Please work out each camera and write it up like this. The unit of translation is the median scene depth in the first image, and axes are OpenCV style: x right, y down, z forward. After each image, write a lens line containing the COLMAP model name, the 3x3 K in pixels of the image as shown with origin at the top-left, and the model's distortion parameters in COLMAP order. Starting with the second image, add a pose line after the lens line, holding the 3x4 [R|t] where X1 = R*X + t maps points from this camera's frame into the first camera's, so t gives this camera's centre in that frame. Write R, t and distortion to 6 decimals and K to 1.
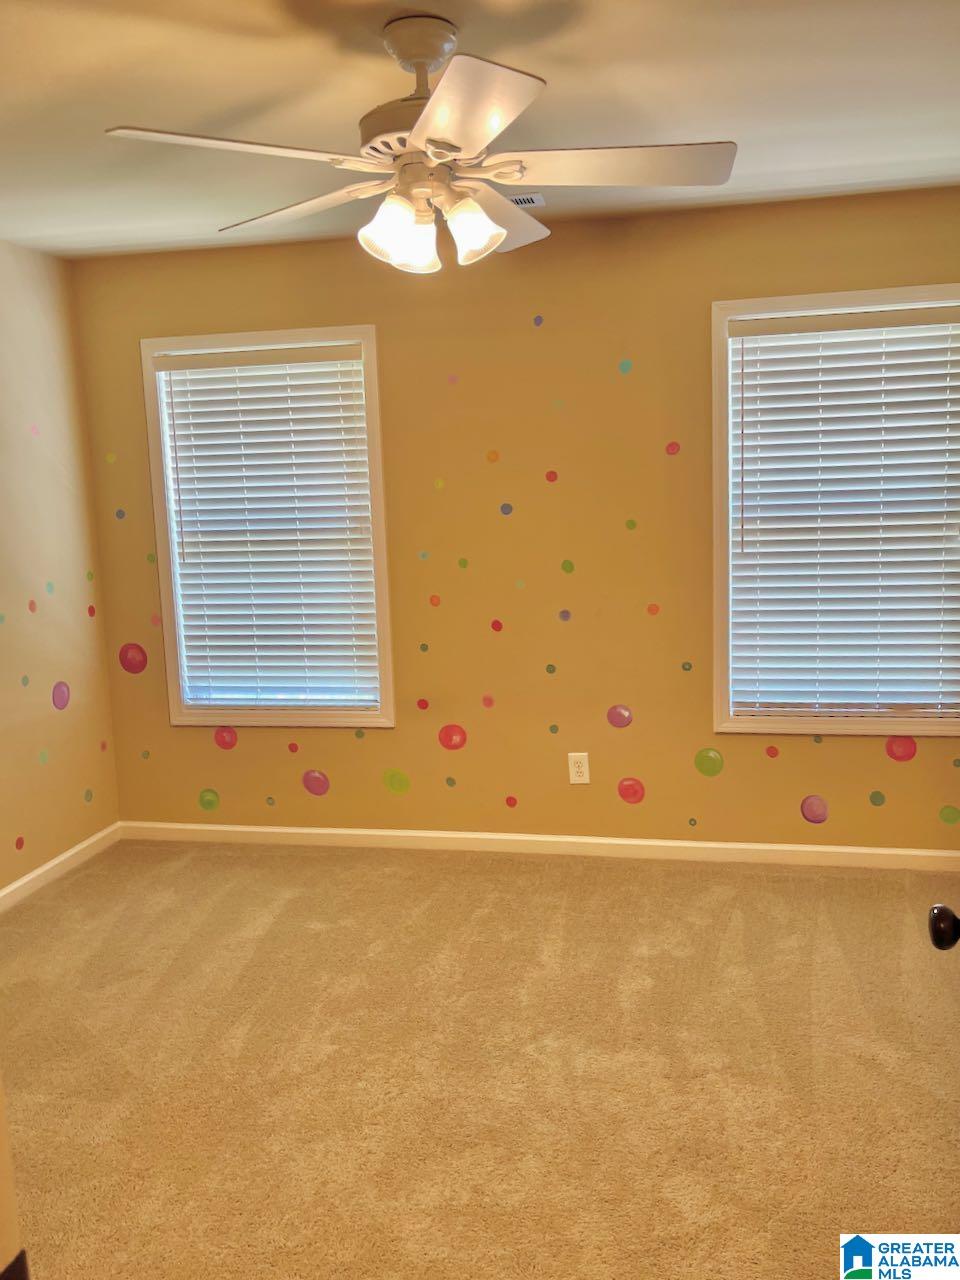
lens RADIAL K [[1089.9, 0, 480.0], [0, 1089.9, 640.0], [0, 0, 1]] dist [0.004180, 0.000897]
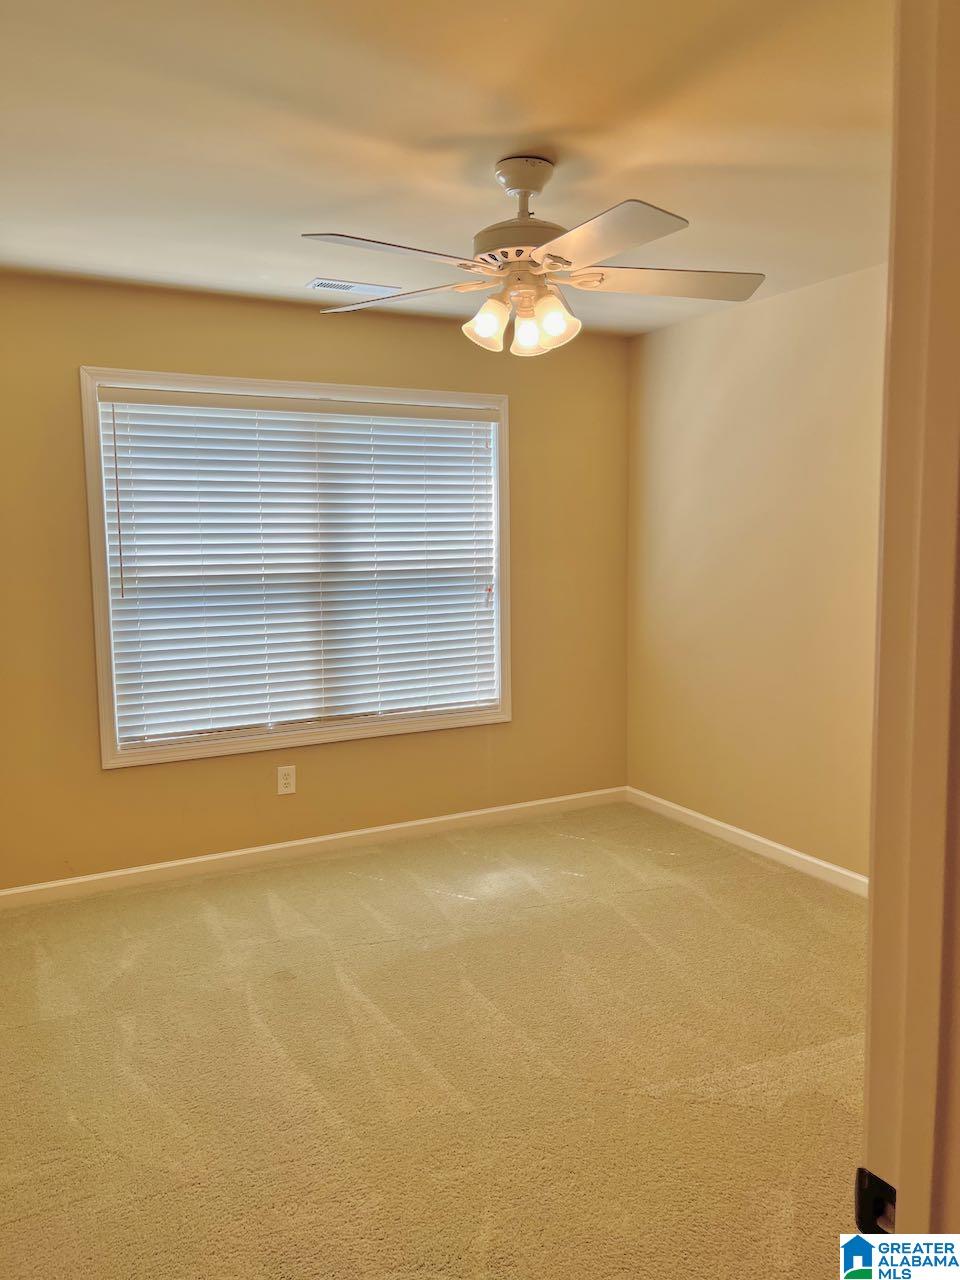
lens RADIAL K [[973.9, 0, 480.0], [0, 973.9, 640.0], [0, 0, 1]] dist [0.030934, -0.001184]
pose [[0.763209, -0.048833, 0.644304, -0.402984], [0.074848, 0.997109, -0.013088, 0.000539], [-0.641802, 0.058214, 0.764658, 0.087553]]
